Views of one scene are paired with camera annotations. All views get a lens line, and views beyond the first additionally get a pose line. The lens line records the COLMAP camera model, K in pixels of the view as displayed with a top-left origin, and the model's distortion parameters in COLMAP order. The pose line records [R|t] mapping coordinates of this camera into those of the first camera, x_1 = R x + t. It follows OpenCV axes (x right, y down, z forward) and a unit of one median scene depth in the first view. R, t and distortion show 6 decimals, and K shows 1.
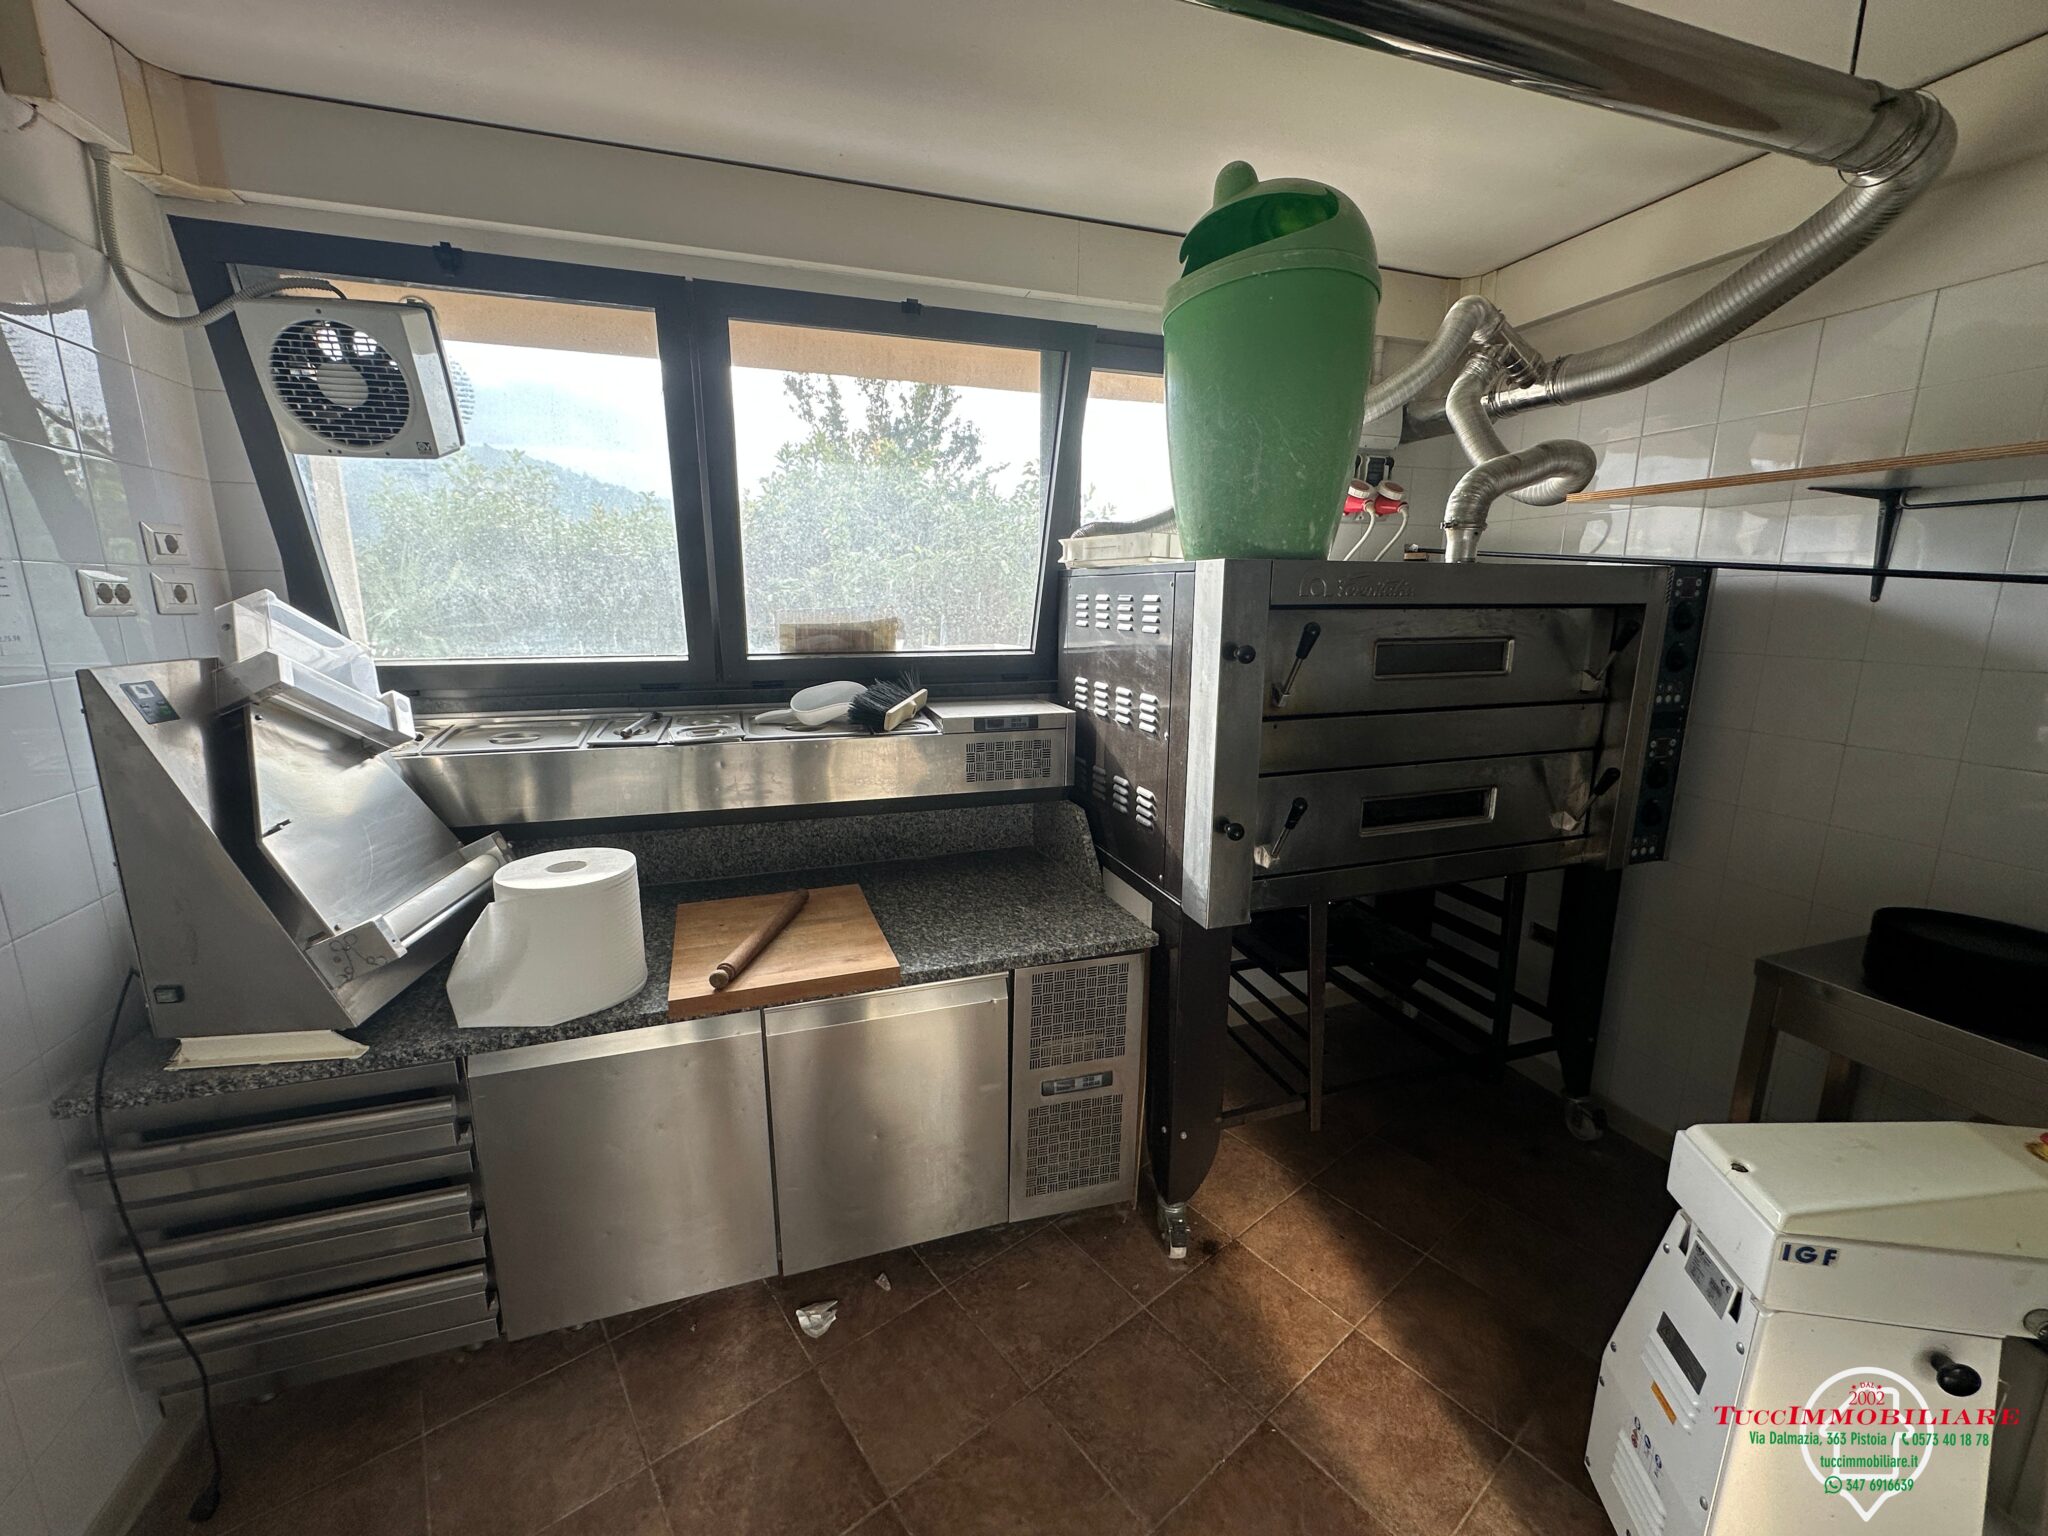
lens RADIAL K [[820.6, 0, 1023.3], [0, 820.6, 767.9], [0, 0, 1]] dist [-0.002434, 0.000181]
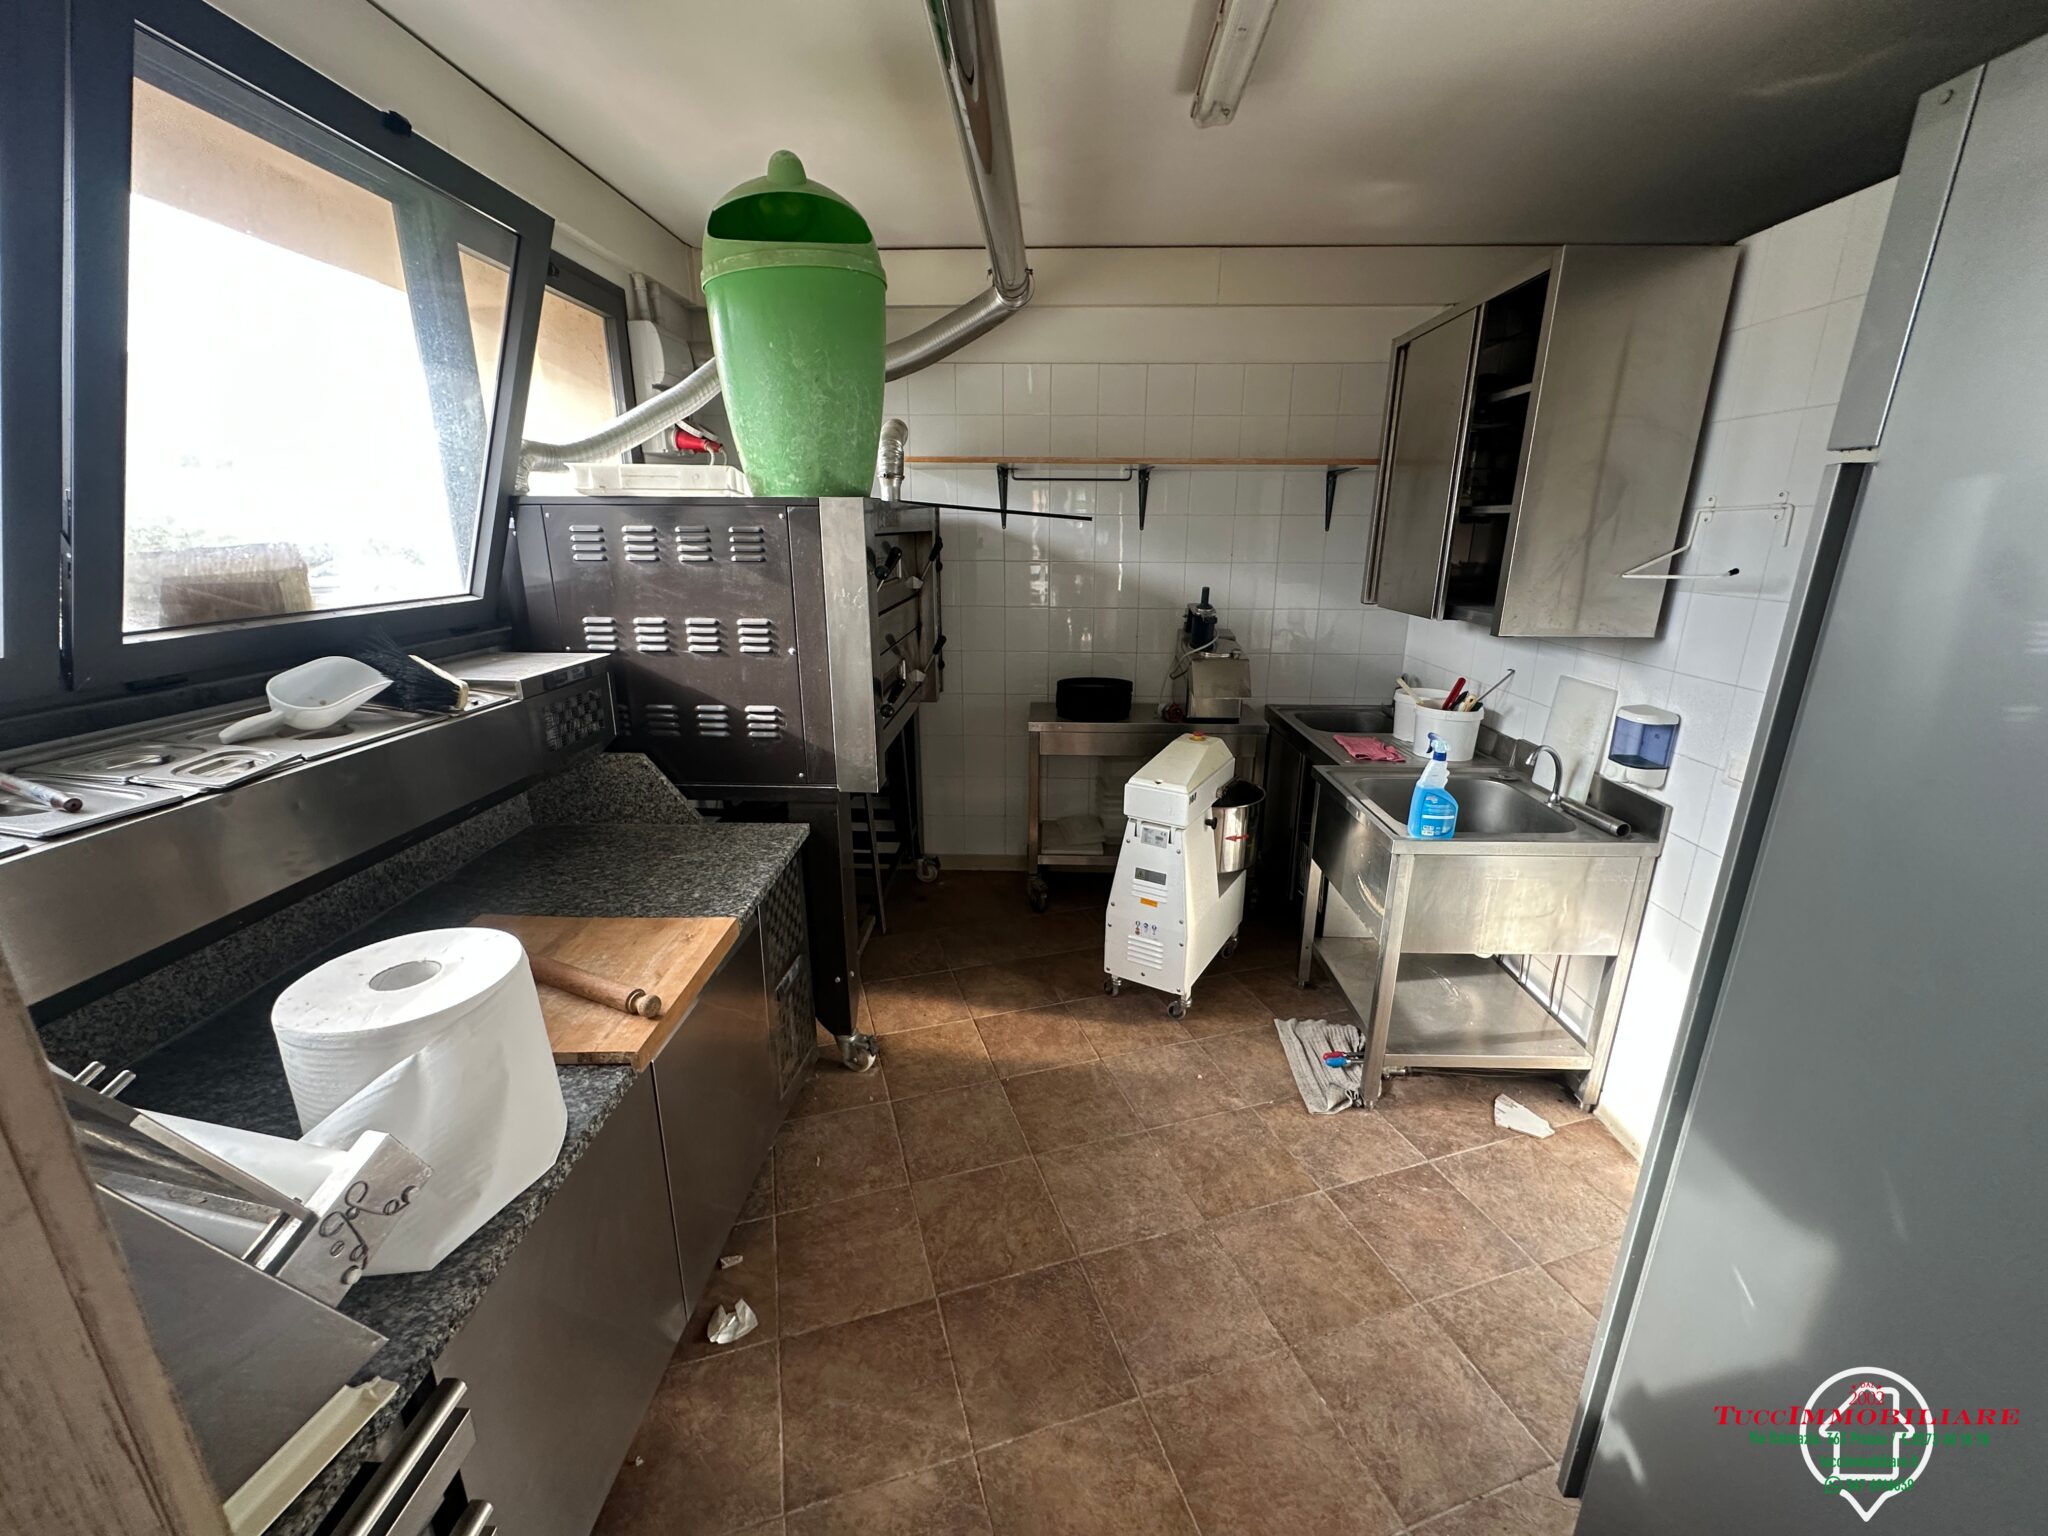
lens RADIAL K [[820.6, 0, 1023.3], [0, 820.6, 767.9], [0, 0, 1]] dist [-0.002434, 0.000181]
pose [[0.354077, -0.266685, 0.896387, -0.758282], [0.189270, 0.959080, 0.210575, -0.060723], [-0.915864, 0.095099, 0.390063, 0.262848]]
